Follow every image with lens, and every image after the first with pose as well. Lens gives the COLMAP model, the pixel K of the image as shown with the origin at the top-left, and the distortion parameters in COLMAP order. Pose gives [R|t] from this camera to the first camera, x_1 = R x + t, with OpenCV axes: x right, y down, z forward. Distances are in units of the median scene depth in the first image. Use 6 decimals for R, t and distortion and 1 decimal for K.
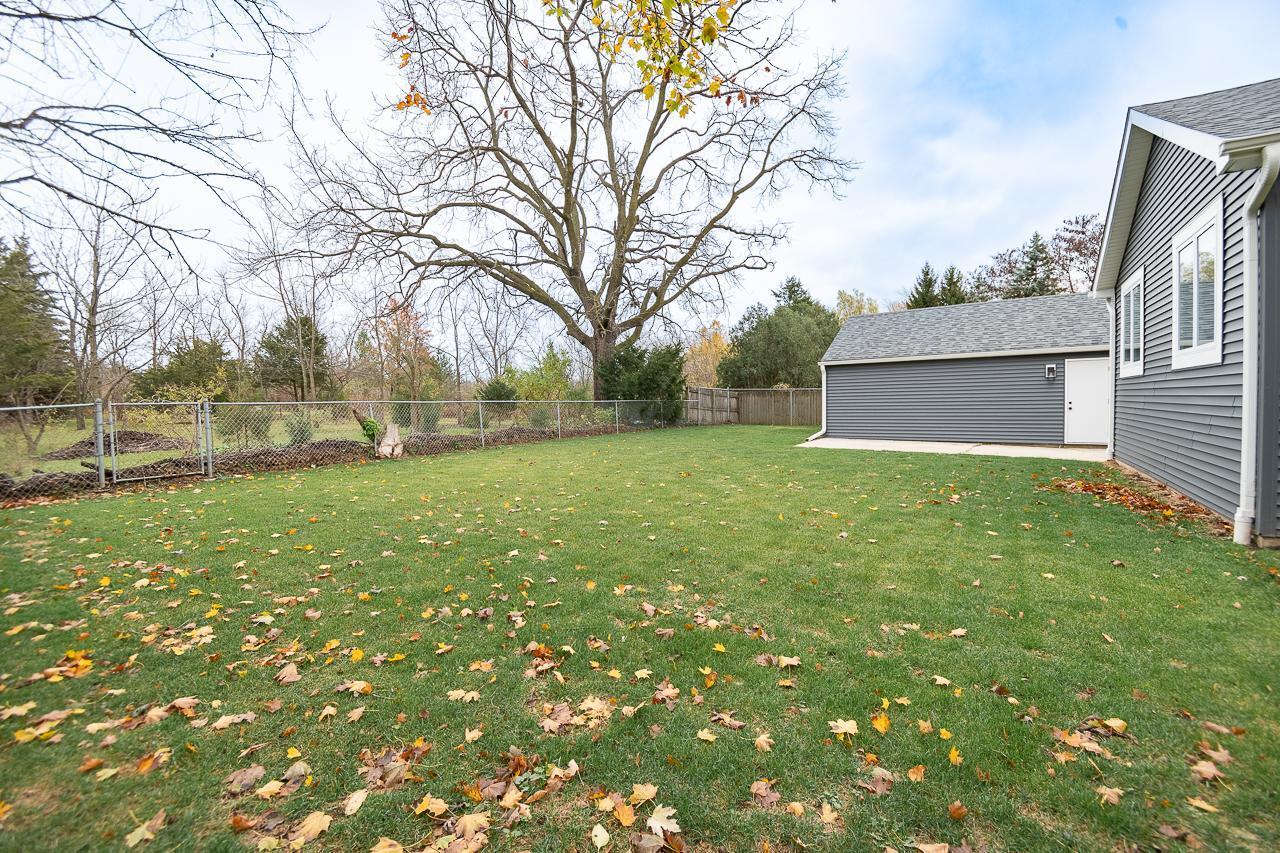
lens RADIAL K [[547.5, 0, 640.0], [0, 547.5, 426.5], [0, 0, 1]] dist [-0.000167, -0.013340]
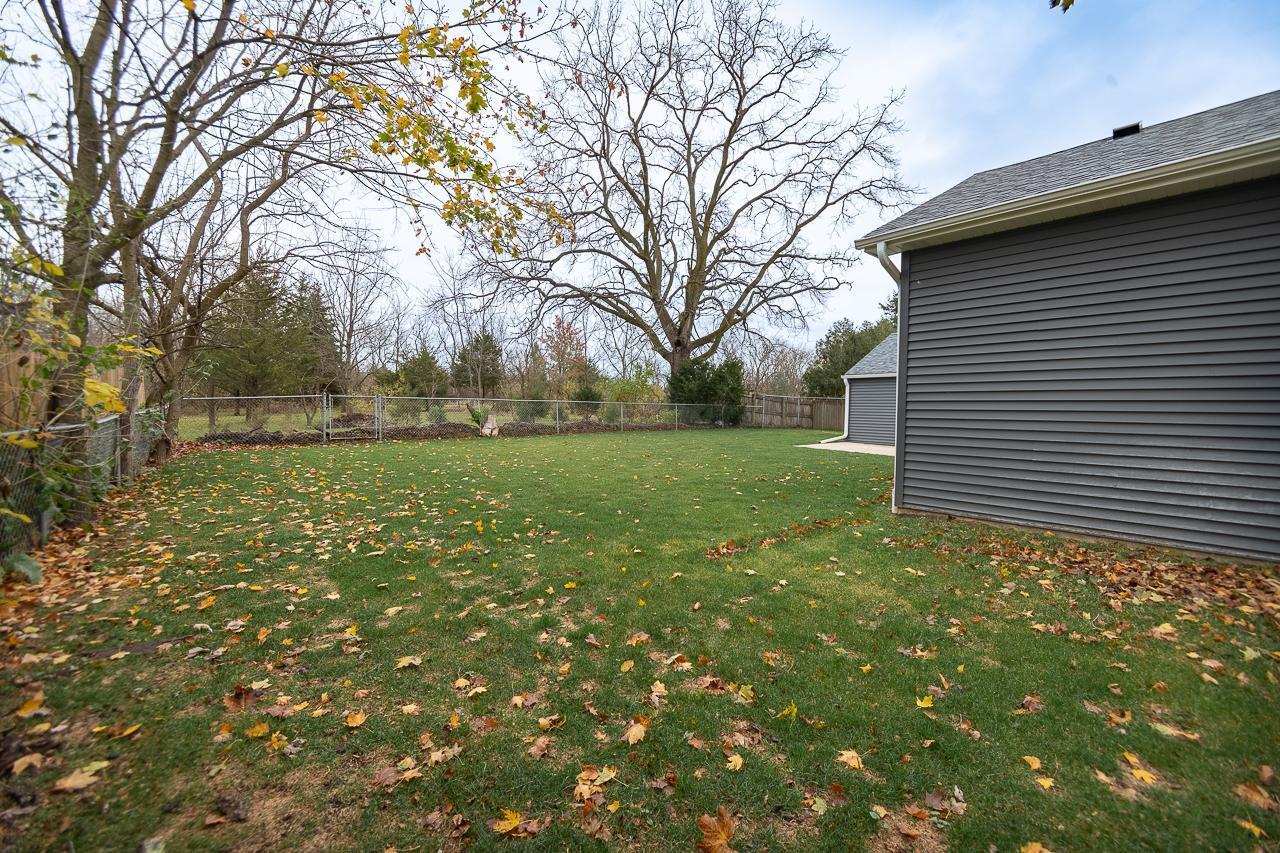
lens RADIAL K [[515.5, 0, 640.0], [0, 515.5, 426.5], [0, 0, 1]] dist [0.000275, -0.009410]
pose [[0.950611, 0.042758, -0.307426, 0.211477], [-0.044080, 0.999025, 0.002646, 0.004096], [0.307239, 0.011035, 0.951568, -0.124987]]
